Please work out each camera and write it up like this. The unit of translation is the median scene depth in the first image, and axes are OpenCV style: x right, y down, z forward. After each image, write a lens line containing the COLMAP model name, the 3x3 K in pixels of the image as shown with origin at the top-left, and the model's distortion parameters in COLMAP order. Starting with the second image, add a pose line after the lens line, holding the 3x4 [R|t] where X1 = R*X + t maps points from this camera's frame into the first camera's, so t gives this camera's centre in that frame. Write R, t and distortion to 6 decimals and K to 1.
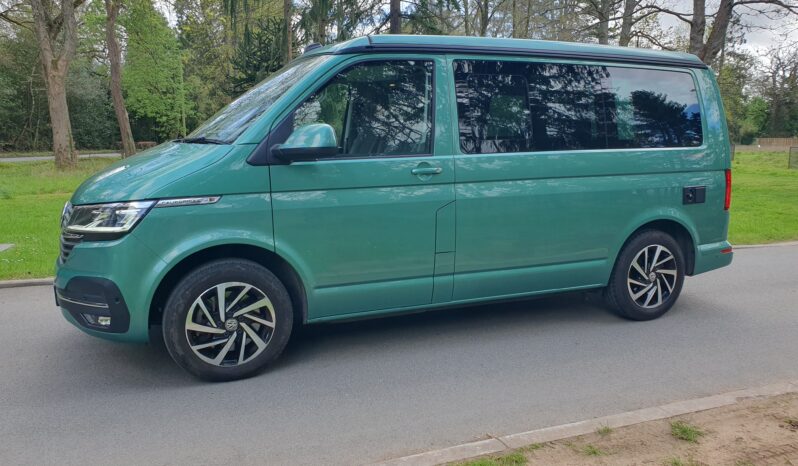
lens RADIAL K [[617.1, 0, 391.5], [0, 617.1, 235.1], [0, 0, 1]] dist [0.056693, -0.073248]
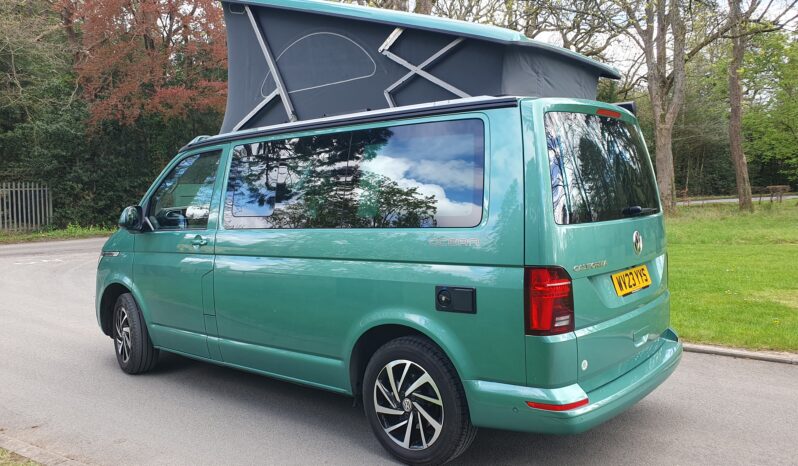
lens RADIAL K [[617.1, 0, 388.6], [0, 617.1, 219.9], [0, 0, 1]] dist [0.056693, -0.073248]
pose [[0.458396, 0.023773, -0.888430, 0.194141], [-0.104072, 0.994201, -0.027094, -0.023039], [0.882634, 0.104880, 0.458212, 0.116706]]
